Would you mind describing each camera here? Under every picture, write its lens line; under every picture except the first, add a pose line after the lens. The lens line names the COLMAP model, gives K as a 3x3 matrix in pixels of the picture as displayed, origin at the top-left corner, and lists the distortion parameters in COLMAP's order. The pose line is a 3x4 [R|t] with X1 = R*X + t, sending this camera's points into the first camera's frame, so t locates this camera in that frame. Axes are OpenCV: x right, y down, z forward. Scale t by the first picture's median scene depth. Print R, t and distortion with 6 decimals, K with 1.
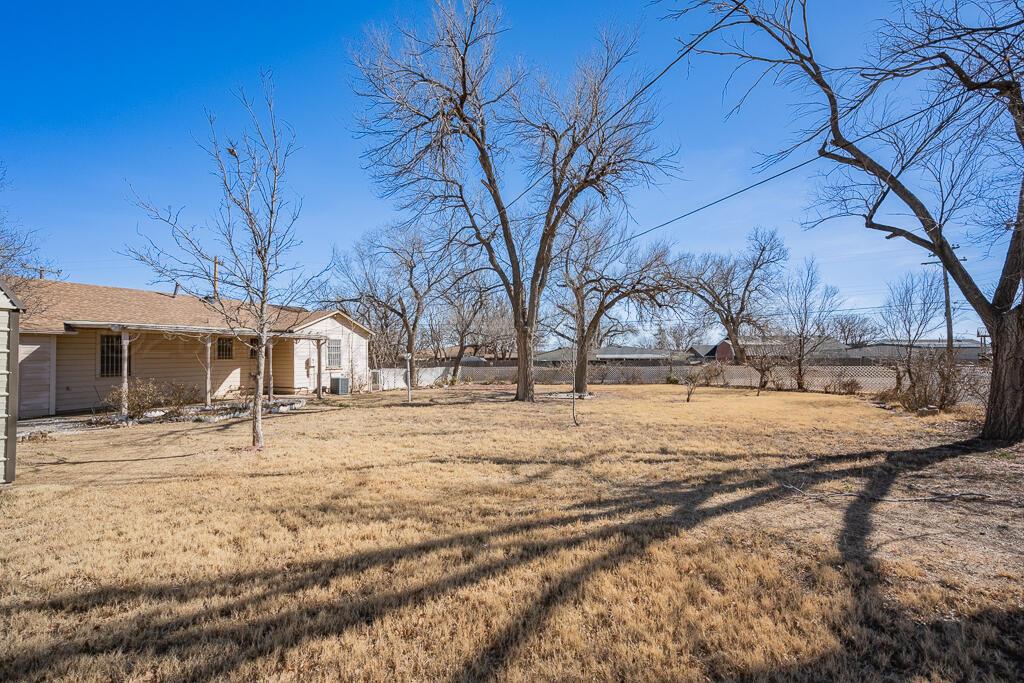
lens RADIAL K [[400.7, 0, 512.7], [0, 400.7, 346.3], [0, 0, 1]] dist [0.000354, -0.000017]
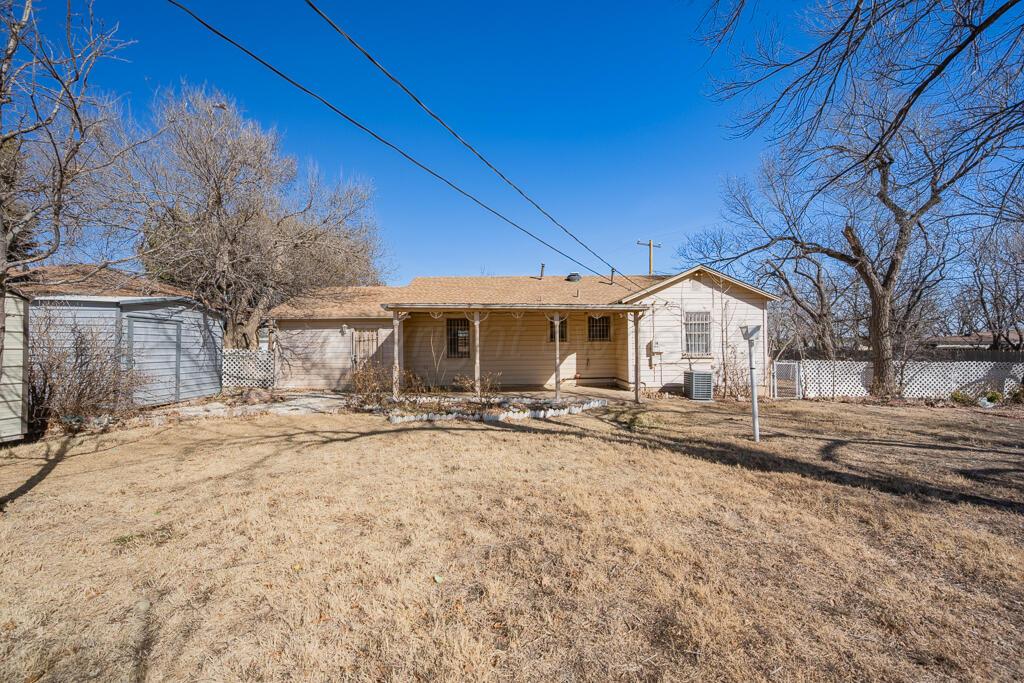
lens RADIAL K [[400.7, 0, 512.7], [0, 400.7, 346.3], [0, 0, 1]] dist [0.000354, -0.000017]
pose [[0.436382, 0.006274, -0.899740, 0.003261], [0.023287, 0.999562, 0.018264, 0.021704], [0.899460, -0.028922, 0.436044, 0.503963]]
